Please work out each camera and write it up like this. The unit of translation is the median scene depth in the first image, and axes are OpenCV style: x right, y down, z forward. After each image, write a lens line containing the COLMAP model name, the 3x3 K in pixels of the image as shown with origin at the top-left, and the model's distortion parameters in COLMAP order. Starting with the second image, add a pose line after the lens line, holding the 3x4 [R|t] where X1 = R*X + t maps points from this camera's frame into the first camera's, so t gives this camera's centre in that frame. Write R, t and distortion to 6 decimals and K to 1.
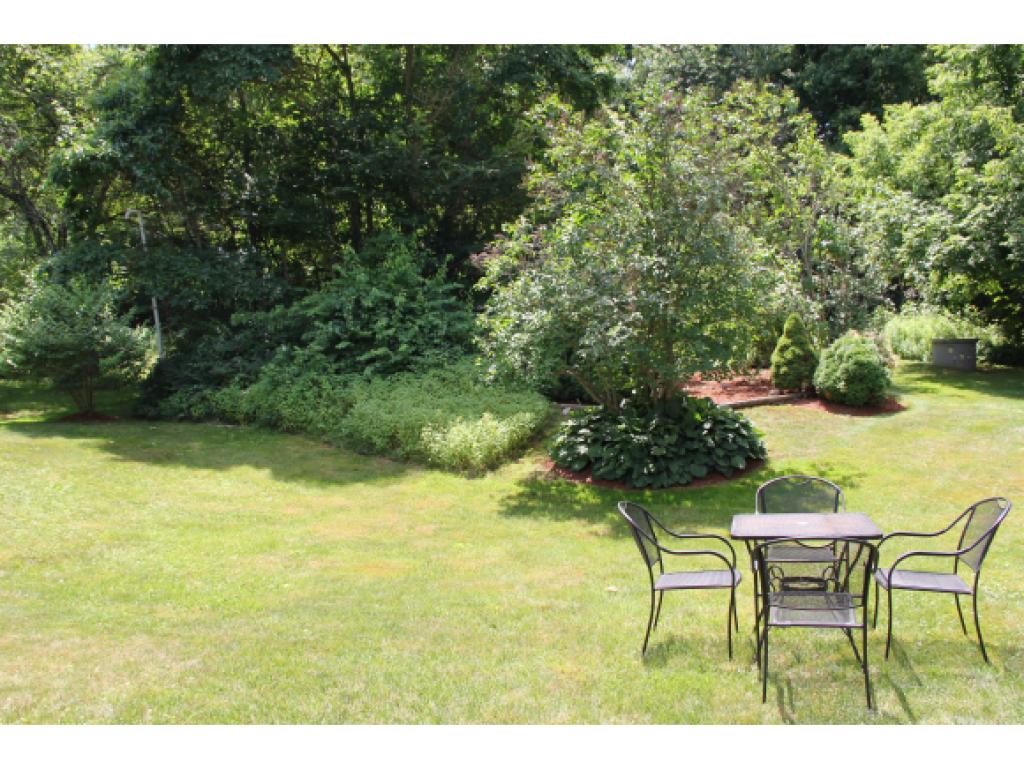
lens RADIAL K [[860.3, 0, 512.4], [0, 860.3, 387.9], [0, 0, 1]] dist [-0.160969, 0.113013]
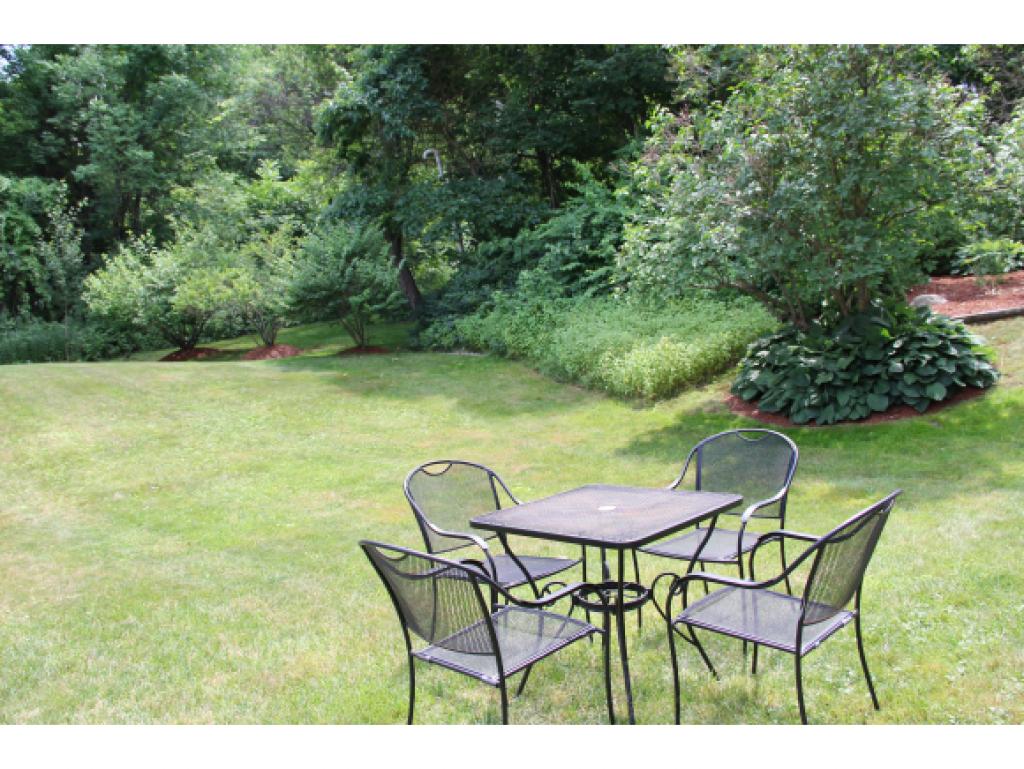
lens RADIAL K [[860.3, 0, 511.9], [0, 860.3, 380.5], [0, 0, 1]] dist [-0.160969, 0.113013]
pose [[0.874744, -0.011221, -0.484455, 0.258519], [0.055979, 0.995379, 0.078021, -0.001609], [0.481341, -0.095368, 0.871330, 0.148588]]
